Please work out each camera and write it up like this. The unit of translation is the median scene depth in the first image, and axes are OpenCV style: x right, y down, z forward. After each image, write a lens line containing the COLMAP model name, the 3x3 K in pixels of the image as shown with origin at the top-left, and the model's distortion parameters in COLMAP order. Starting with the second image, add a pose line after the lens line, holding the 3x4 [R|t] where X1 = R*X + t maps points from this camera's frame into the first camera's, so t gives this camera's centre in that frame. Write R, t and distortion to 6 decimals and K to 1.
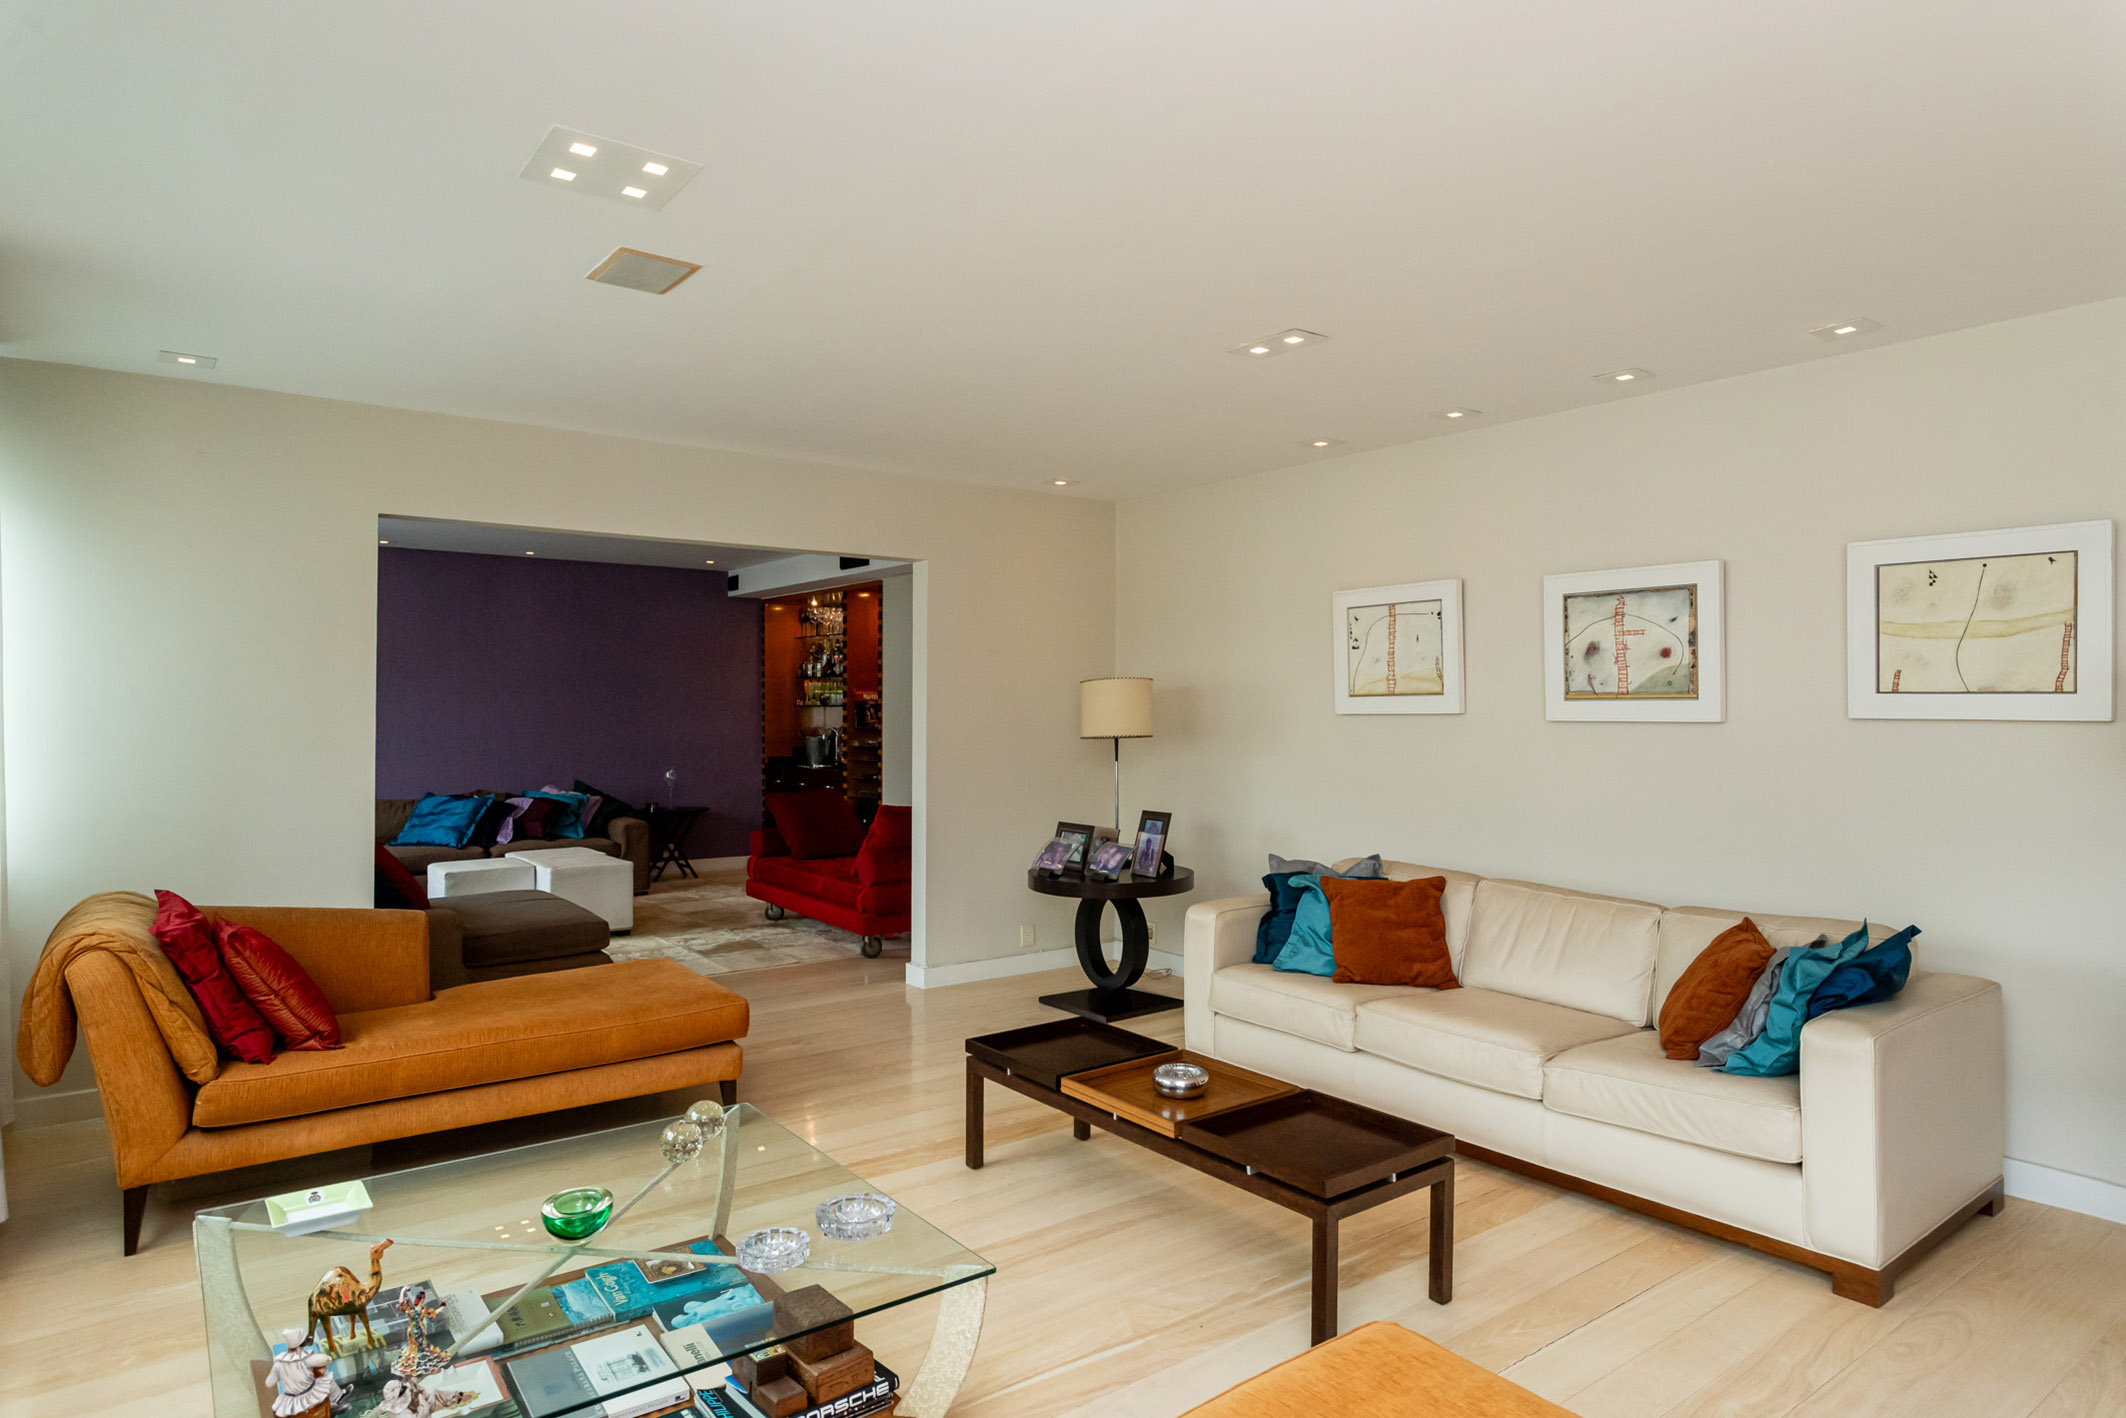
lens RADIAL K [[1214.9, 0, 1042.0], [0, 1214.9, 705.4], [0, 0, 1]] dist [-0.007413, -0.000259]
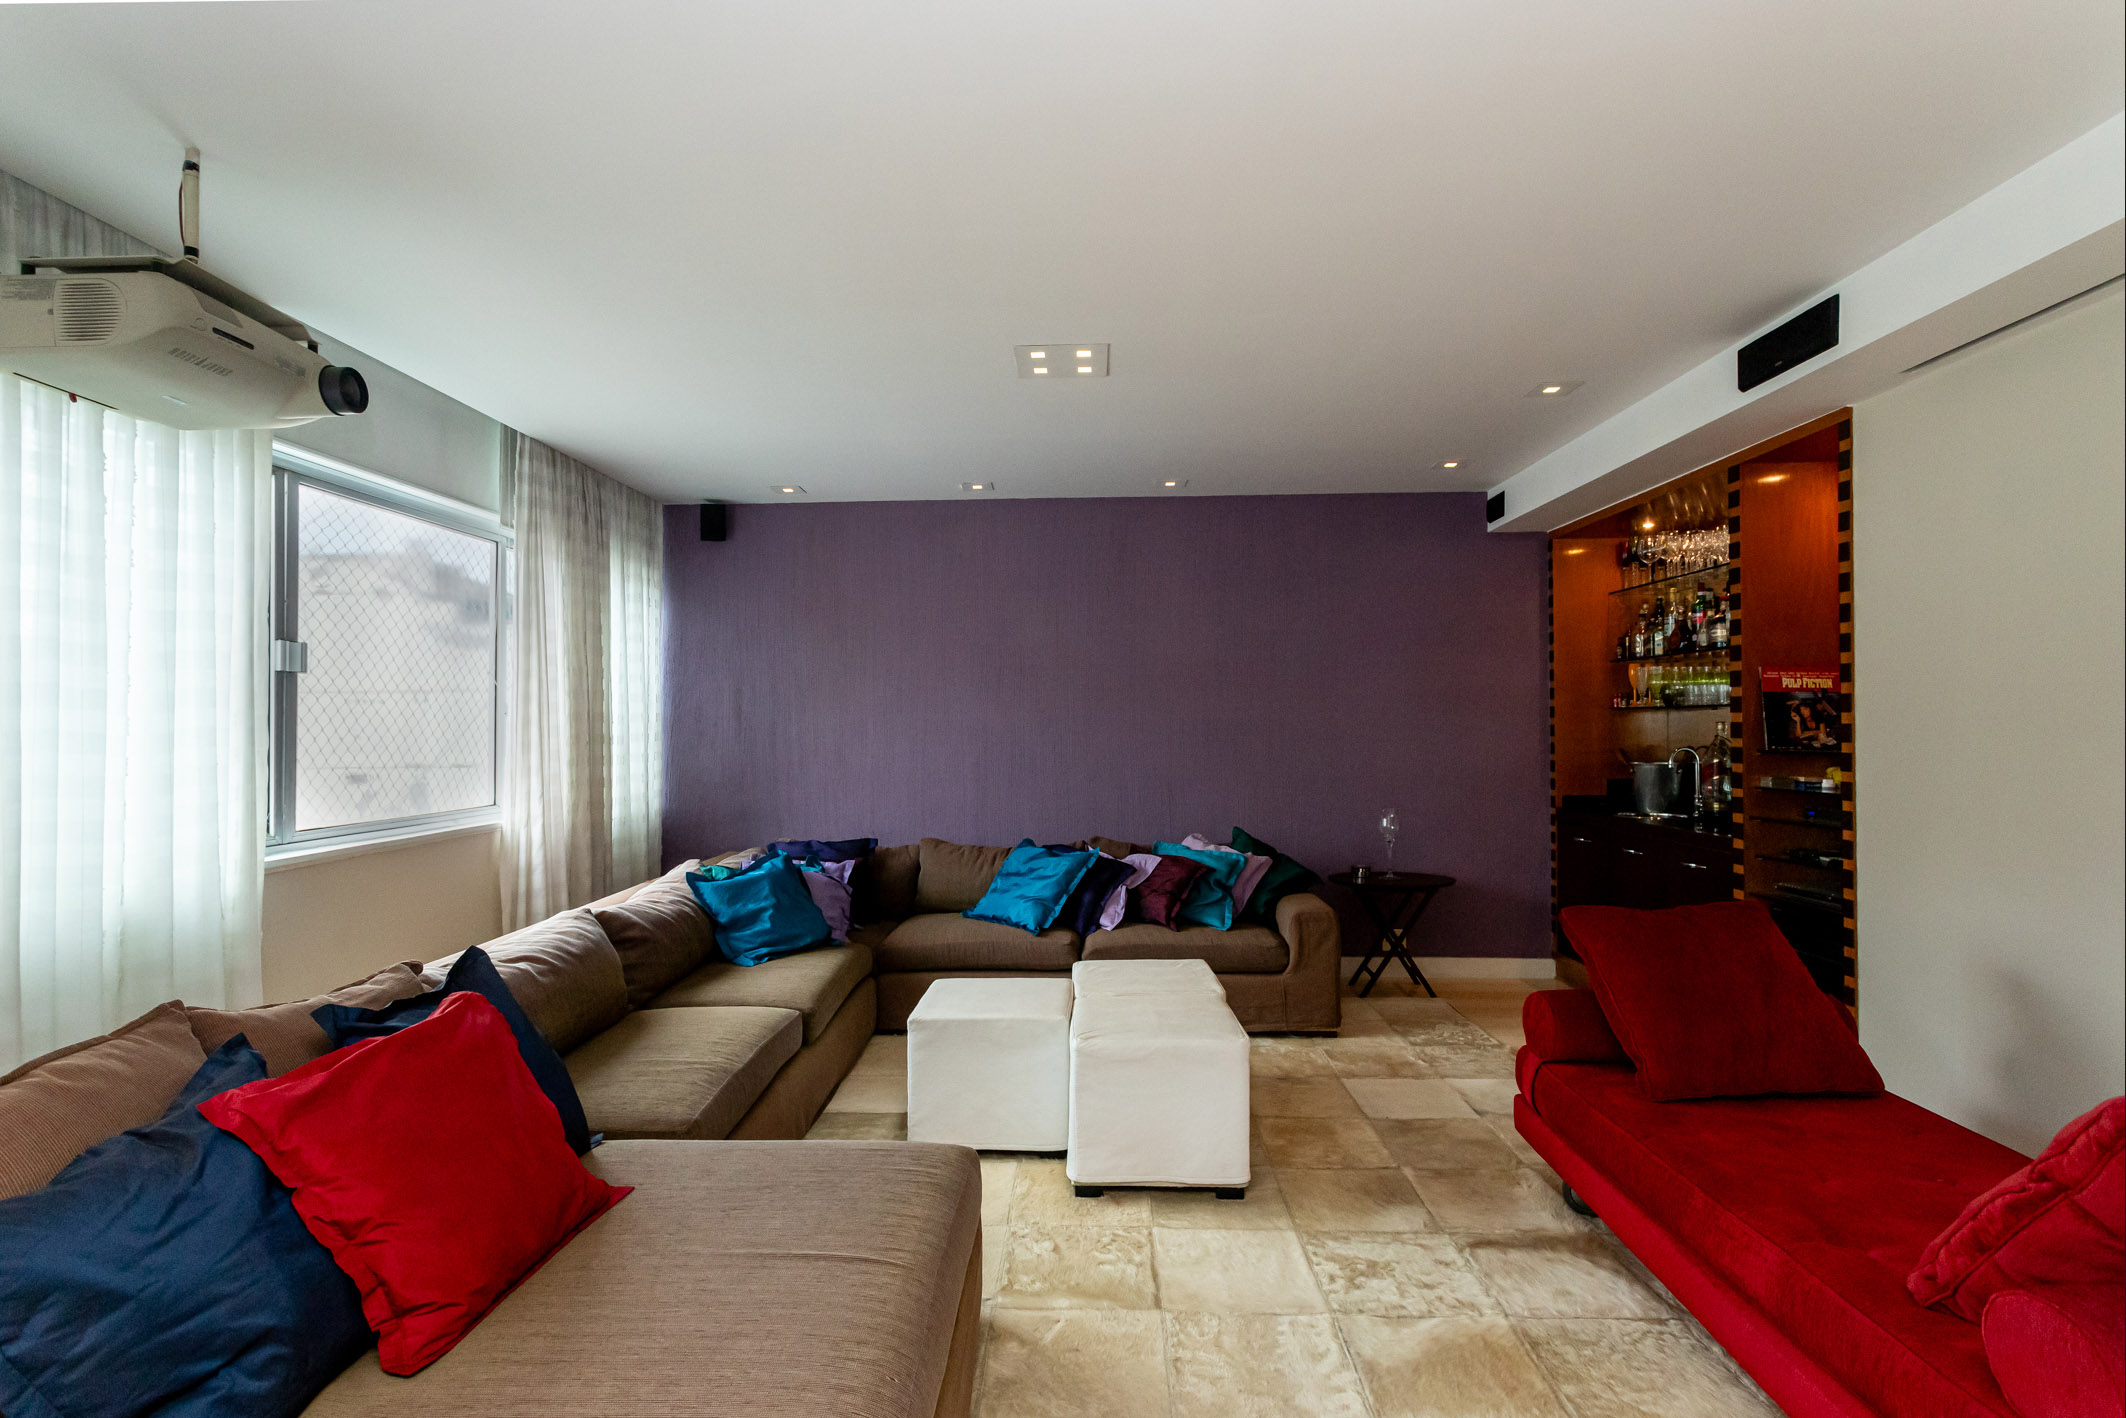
lens RADIAL K [[1018.6, 0, 1041.4], [0, 1018.6, 725.2], [0, 0, 1]] dist [-0.001449, 0.000534]
pose [[0.773010, -0.008501, -0.634337, -0.241396], [0.009642, 0.999952, -0.001652, 0.014468], [0.634321, -0.004840, 0.773055, 1.035419]]
